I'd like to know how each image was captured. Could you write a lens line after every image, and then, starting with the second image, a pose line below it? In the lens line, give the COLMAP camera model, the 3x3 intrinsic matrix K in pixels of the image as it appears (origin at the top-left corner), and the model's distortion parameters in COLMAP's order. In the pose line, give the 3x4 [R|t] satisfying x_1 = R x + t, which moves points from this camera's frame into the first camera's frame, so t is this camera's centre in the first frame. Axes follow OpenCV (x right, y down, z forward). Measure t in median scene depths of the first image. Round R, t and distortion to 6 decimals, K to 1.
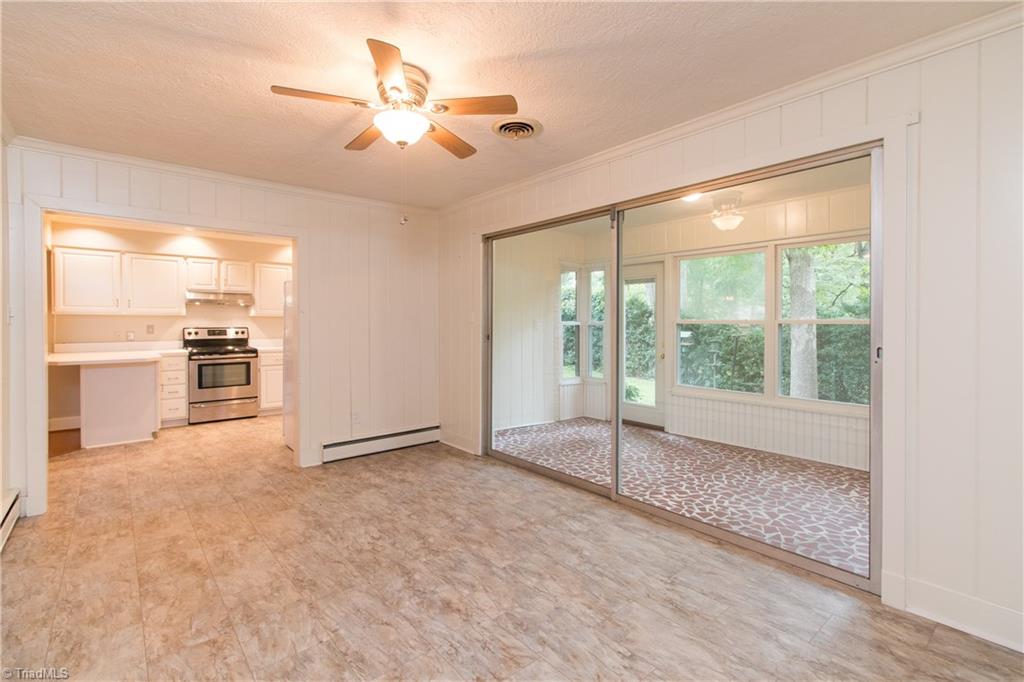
lens RADIAL K [[461.6, 0, 497.5], [0, 461.6, 334.4], [0, 0, 1]] dist [0.001167, 0.000281]
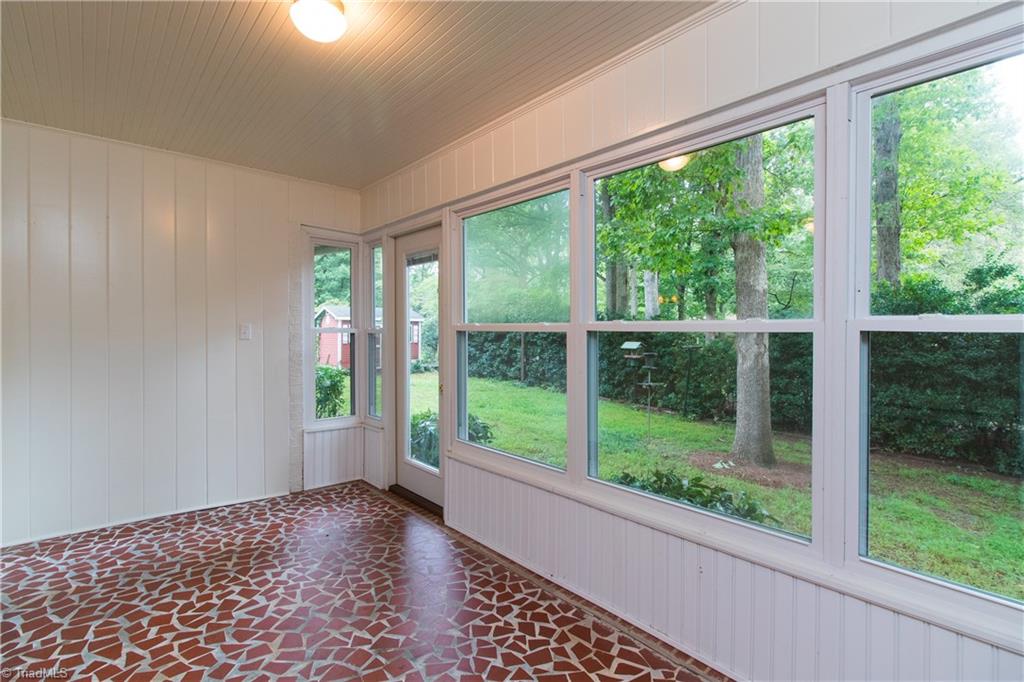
lens RADIAL K [[490.4, 0, 481.7], [0, 490.4, 334.9], [0, 0, 1]] dist [0.002771, 0.000426]
pose [[0.999872, 0.002535, 0.015791, 0.616328], [-0.002262, 0.999848, -0.017304, -0.012125], [-0.015832, 0.017266, 0.999726, 0.599078]]
